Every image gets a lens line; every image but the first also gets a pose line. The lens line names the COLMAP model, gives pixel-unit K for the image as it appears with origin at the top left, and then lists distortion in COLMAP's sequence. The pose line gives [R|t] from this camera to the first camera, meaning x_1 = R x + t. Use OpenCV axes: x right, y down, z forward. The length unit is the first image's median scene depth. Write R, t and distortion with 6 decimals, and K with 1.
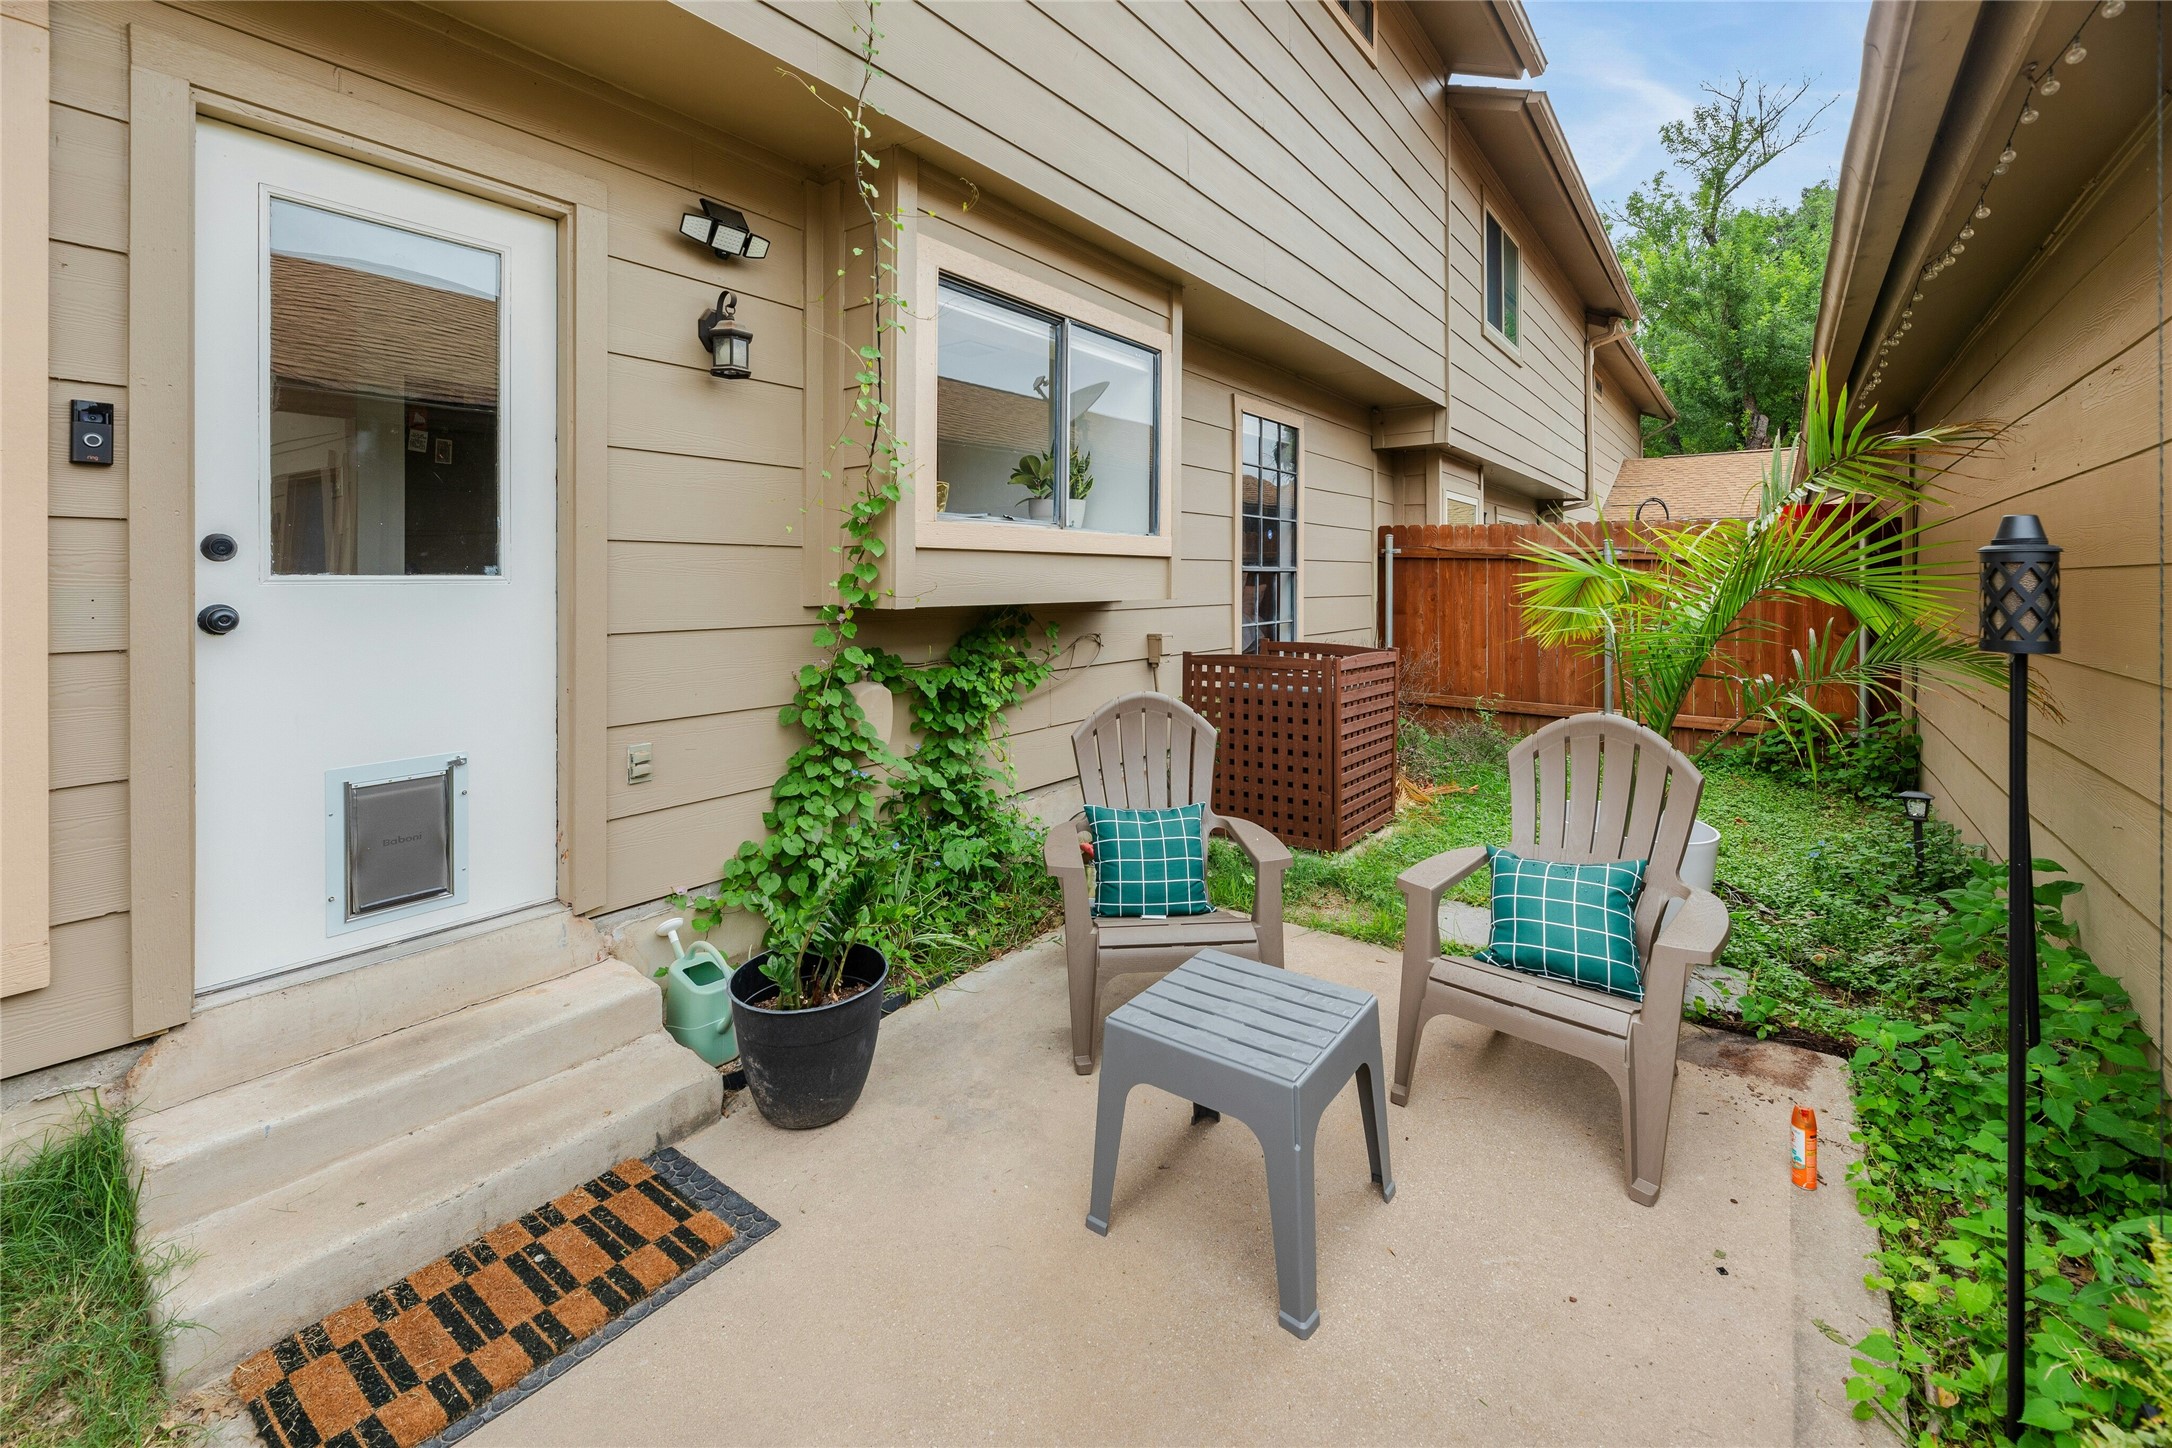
lens RADIAL K [[923.8, 0, 1081.7], [0, 923.8, 576.0], [0, 0, 1]] dist [0.001570, 0.000074]
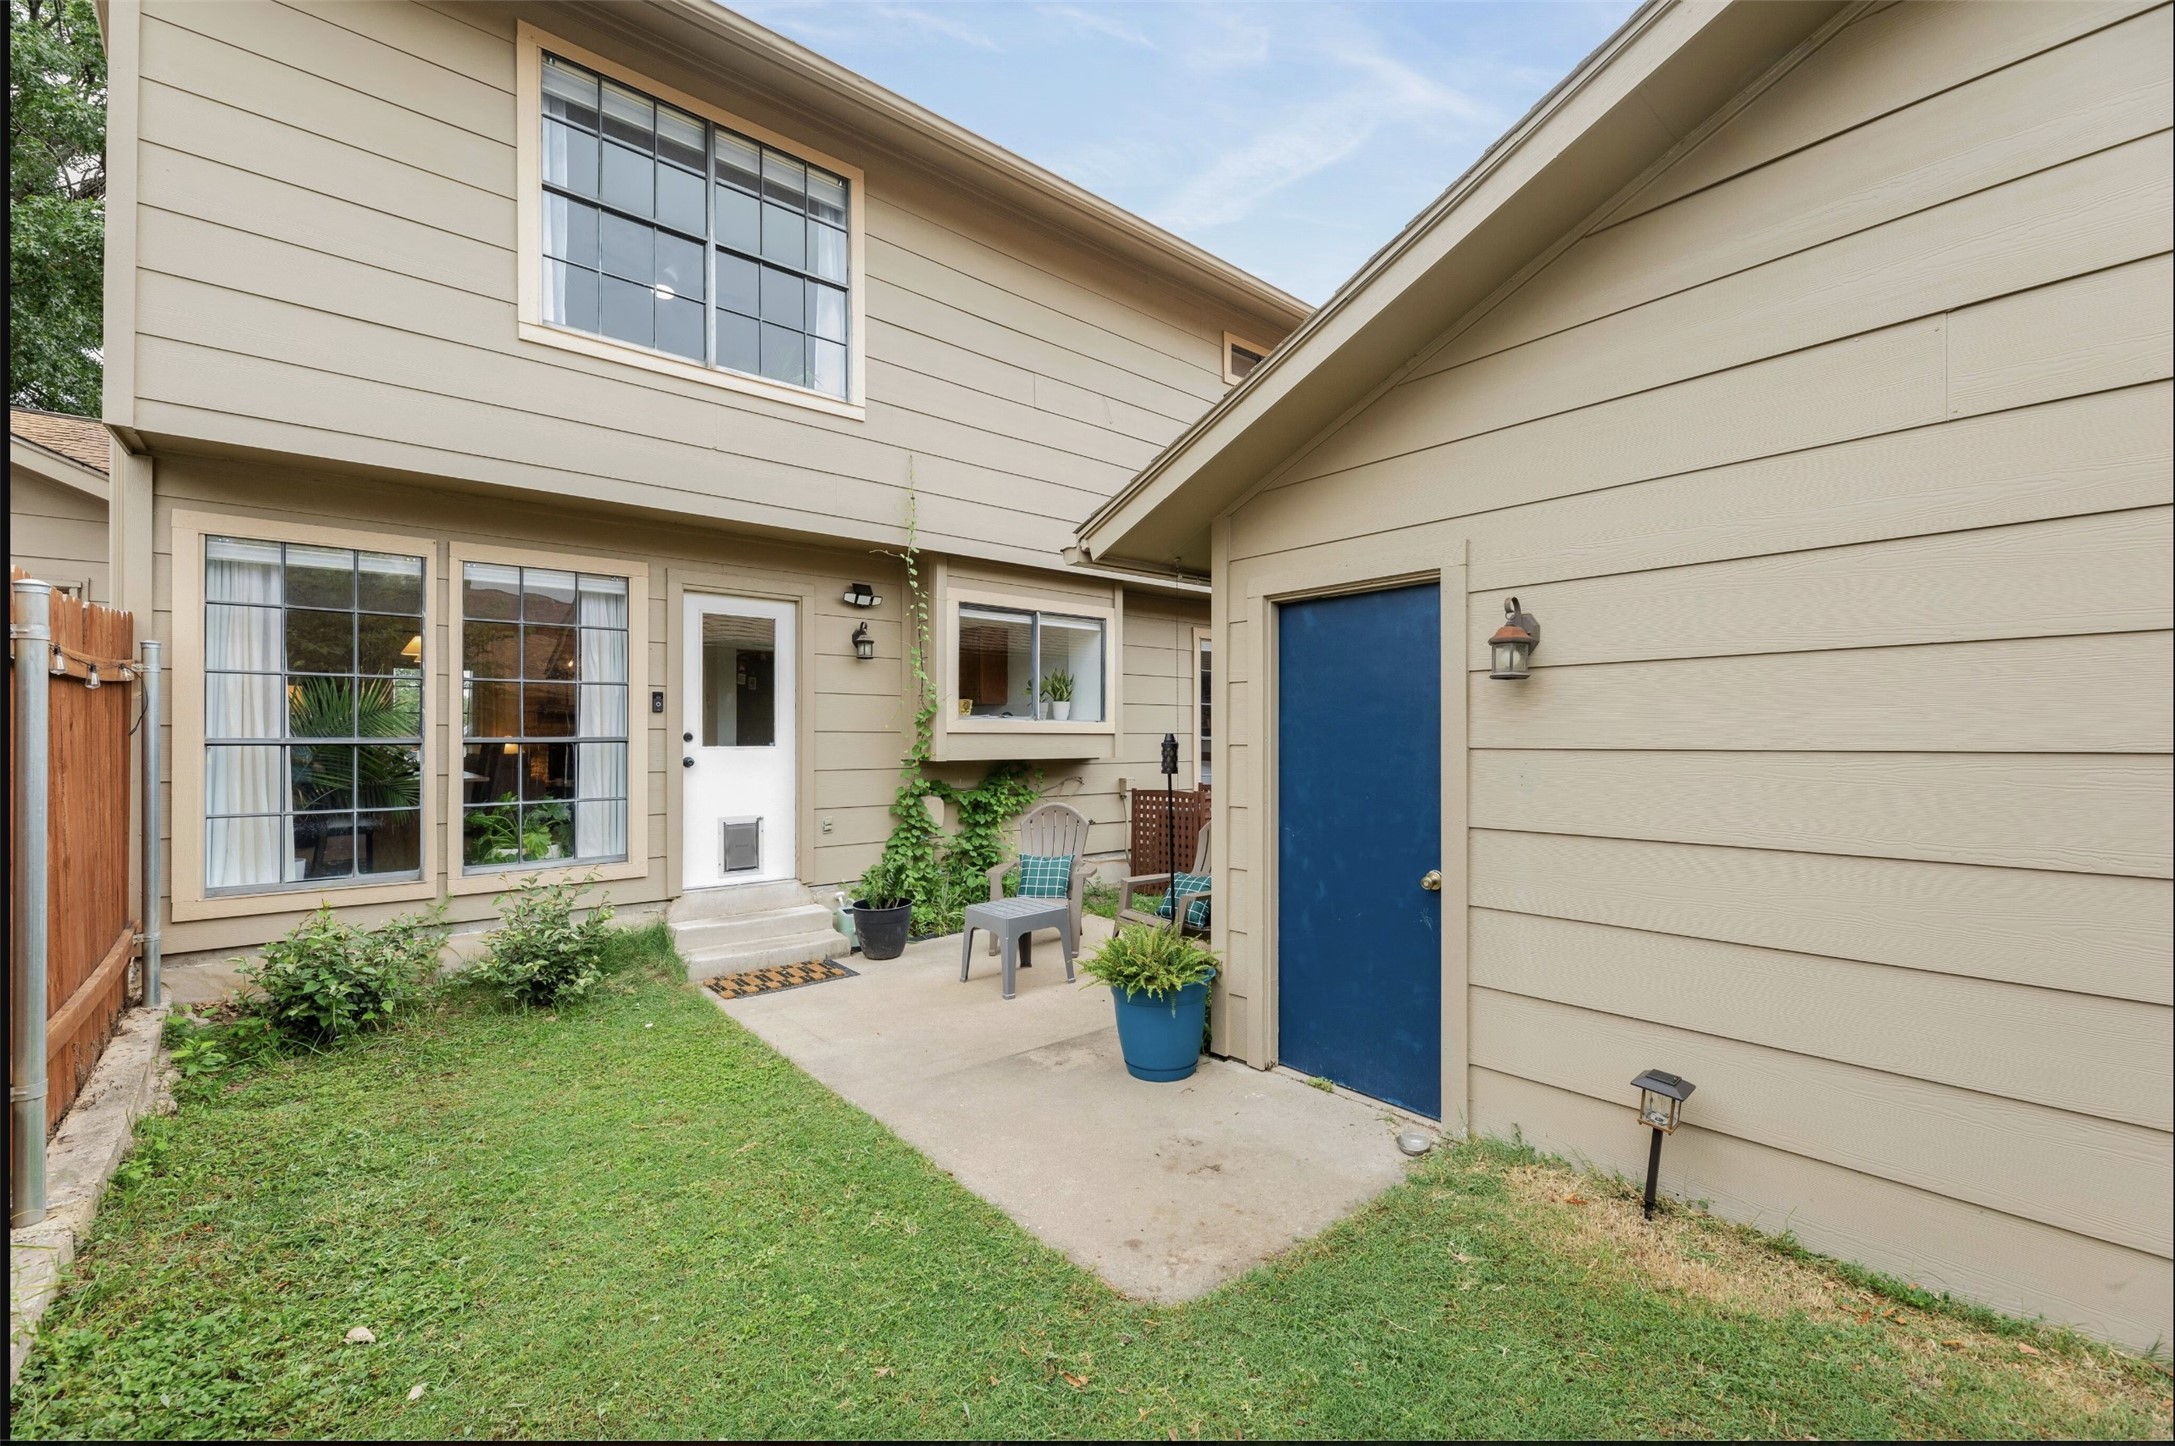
lens RADIAL K [[886.3, 0, 1079.5], [0, 886.3, 734.6], [0, 0, 1]] dist [-0.000970, -0.000016]
pose [[0.970785, 0.000183, -0.239951, 0.618714], [-0.000470, 0.999999, -0.001139, -0.024254], [0.239951, 0.001218, 0.970784, -0.937398]]
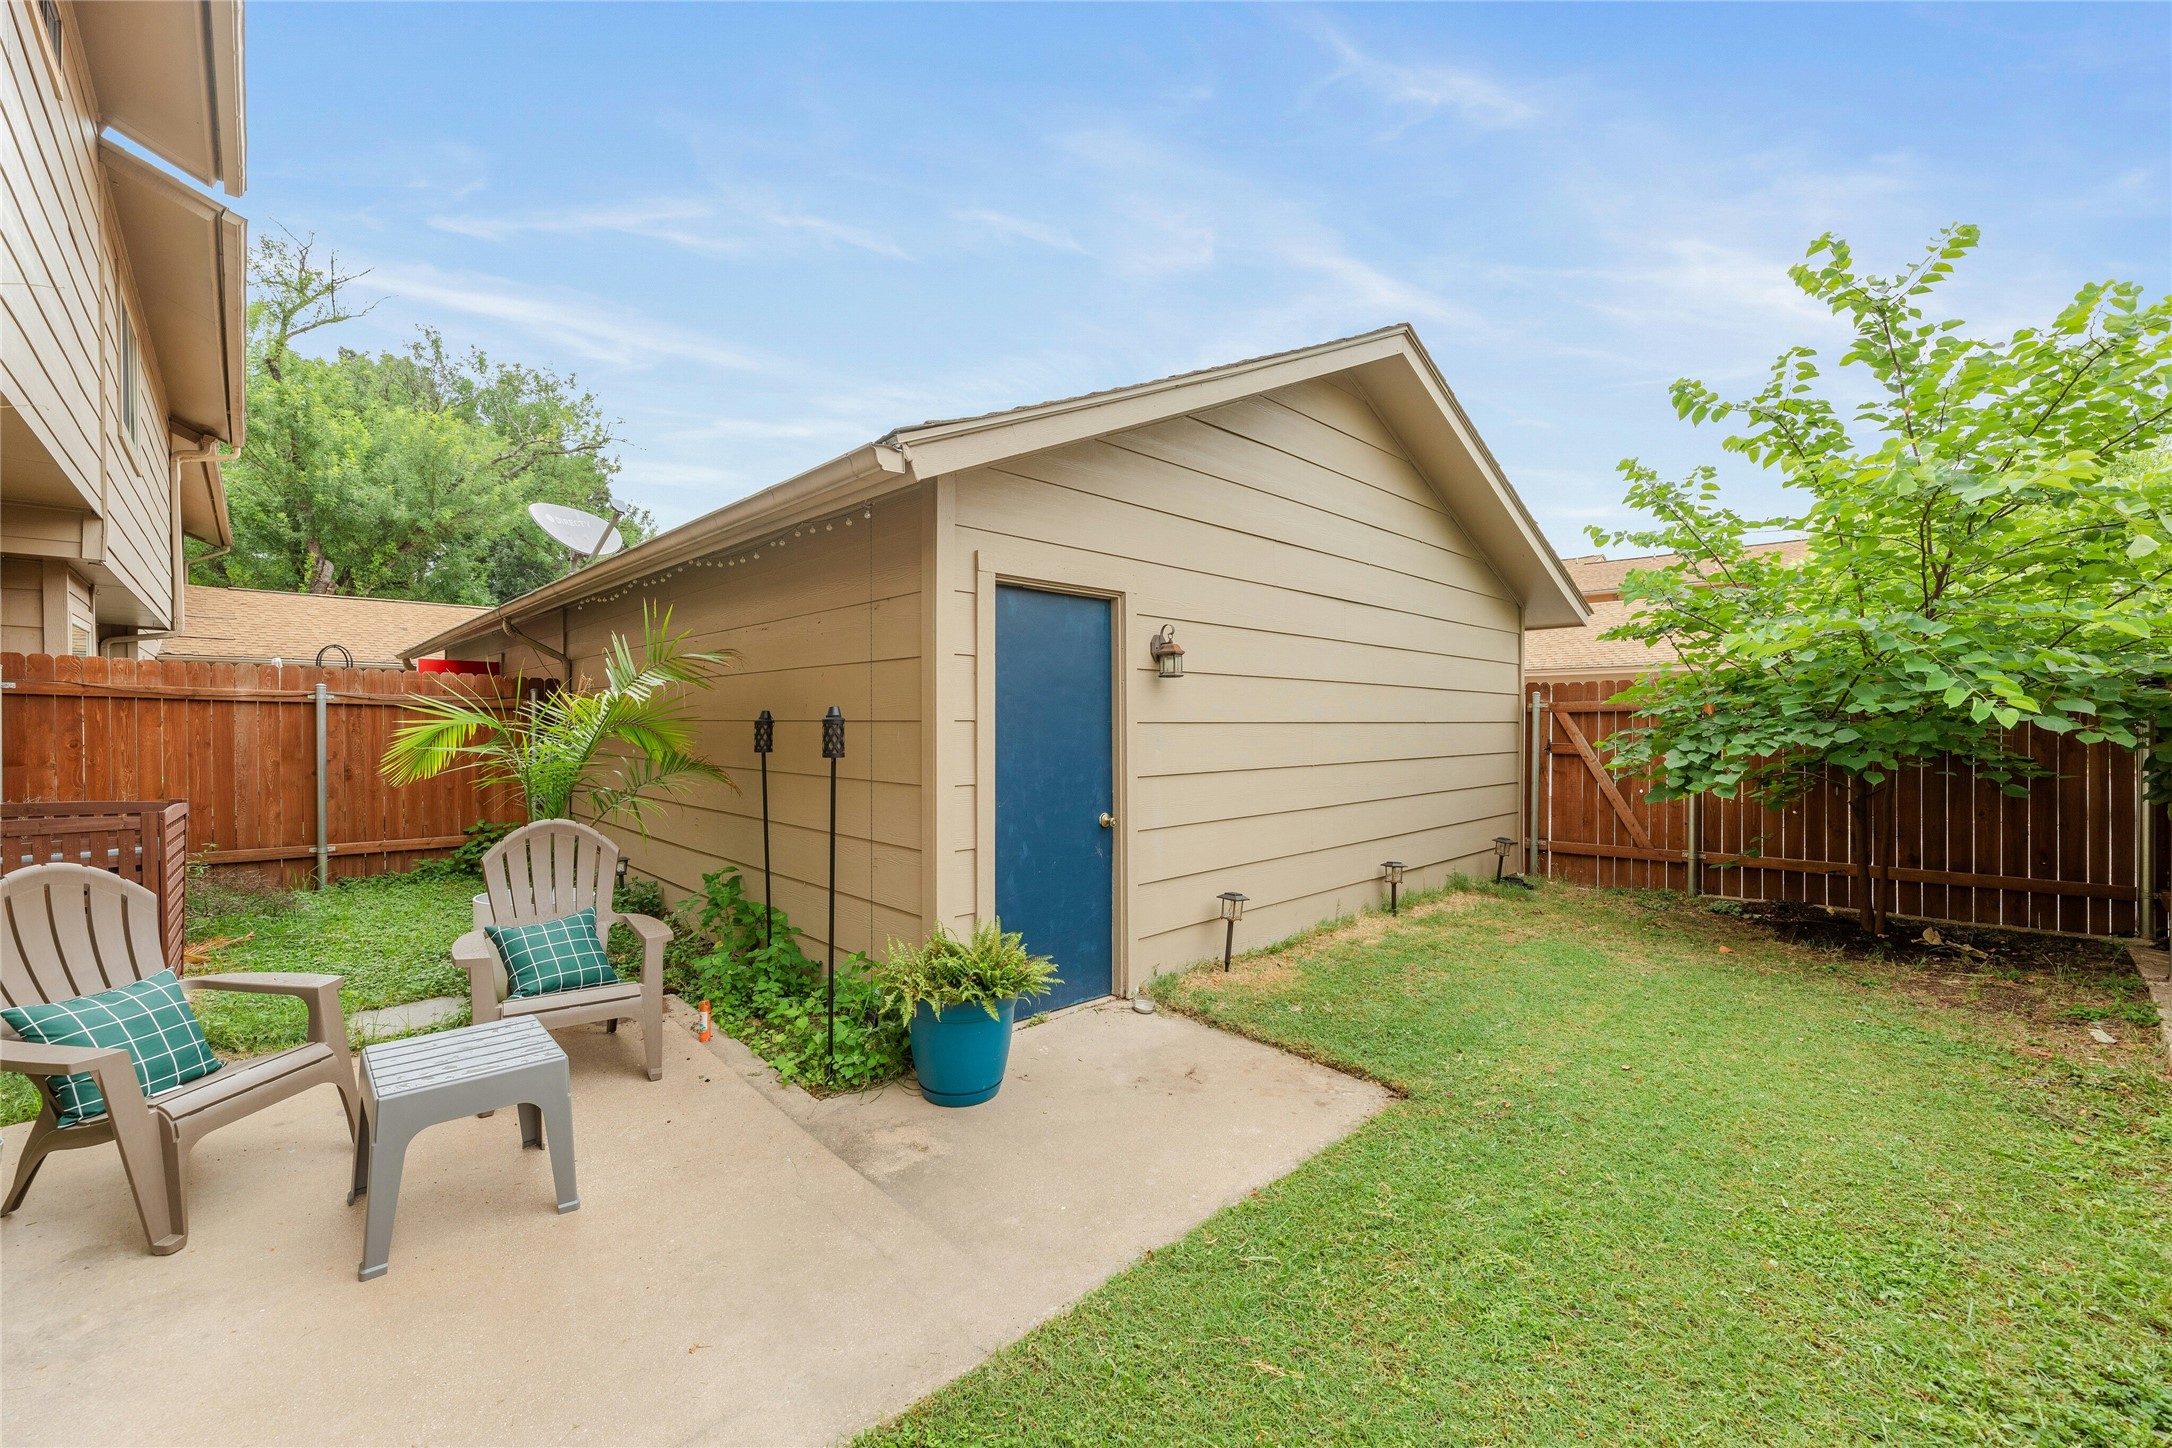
lens RADIAL K [[885.0, 0, 1078.0], [0, 885.0, 735.6], [0, 0, 1]] dist [-0.000970, -0.000016]
pose [[0.175374, -0.016203, 0.984368, -0.574627], [-0.008474, 0.999803, 0.017967, -0.013803], [-0.984465, -0.011492, 0.175202, -0.056623]]
